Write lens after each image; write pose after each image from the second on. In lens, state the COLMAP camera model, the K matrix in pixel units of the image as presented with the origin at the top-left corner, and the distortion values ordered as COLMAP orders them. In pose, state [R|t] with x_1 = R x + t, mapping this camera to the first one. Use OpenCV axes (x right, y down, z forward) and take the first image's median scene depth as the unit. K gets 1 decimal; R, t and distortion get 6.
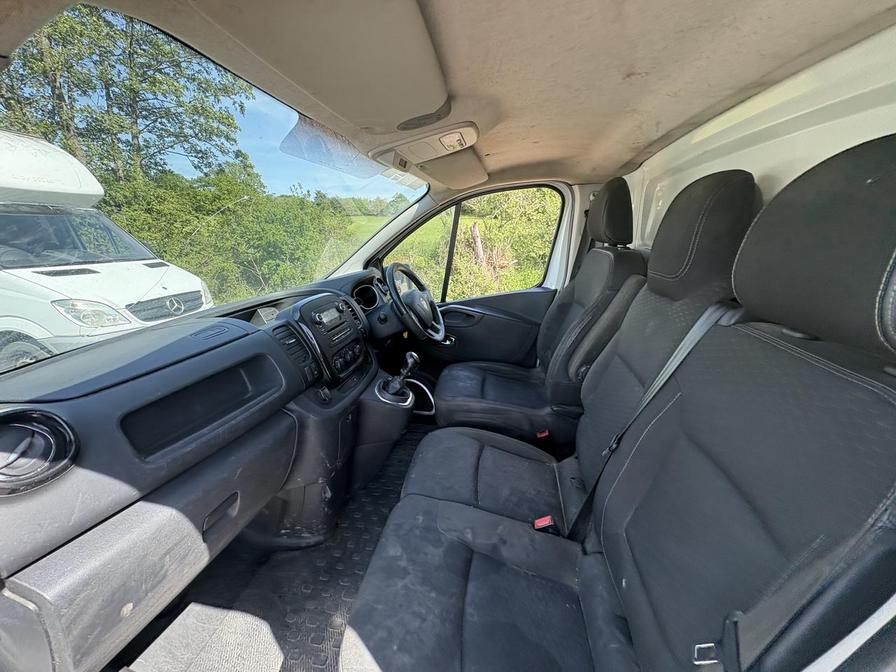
lens RADIAL K [[356.3, 0, 449.0], [0, 356.3, 335.1], [0, 0, 1]] dist [0.000505, 0.000289]
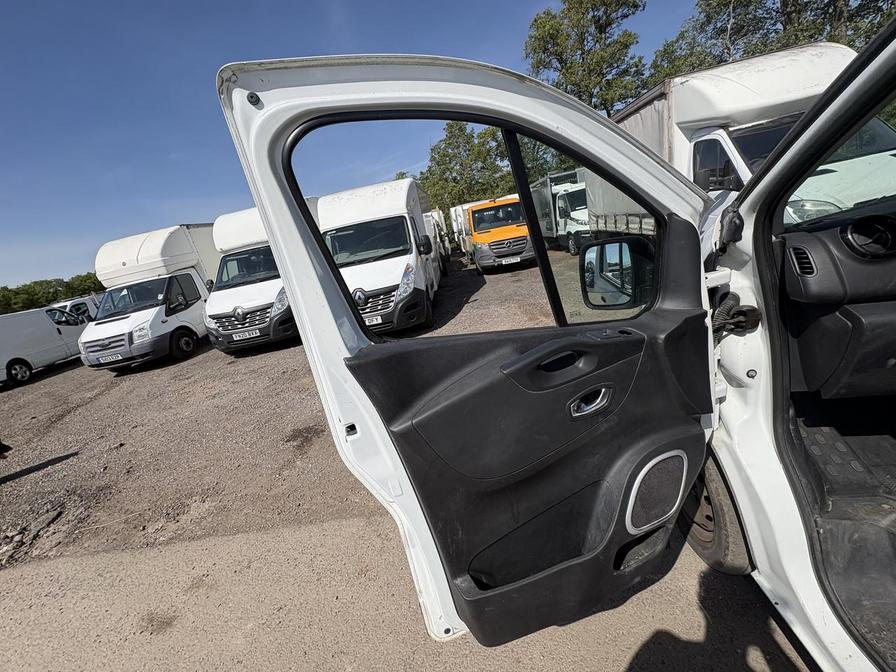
lens RADIAL K [[356.3, 0, 449.0], [0, 356.3, 335.1], [0, 0, 1]] dist [0.000505, 0.000289]
pose [[0.055353, 0.294674, -0.953993, 0.155841], [-0.067592, 0.954372, 0.290869, 0.135296], [0.996176, 0.048382, 0.072745, -0.382312]]
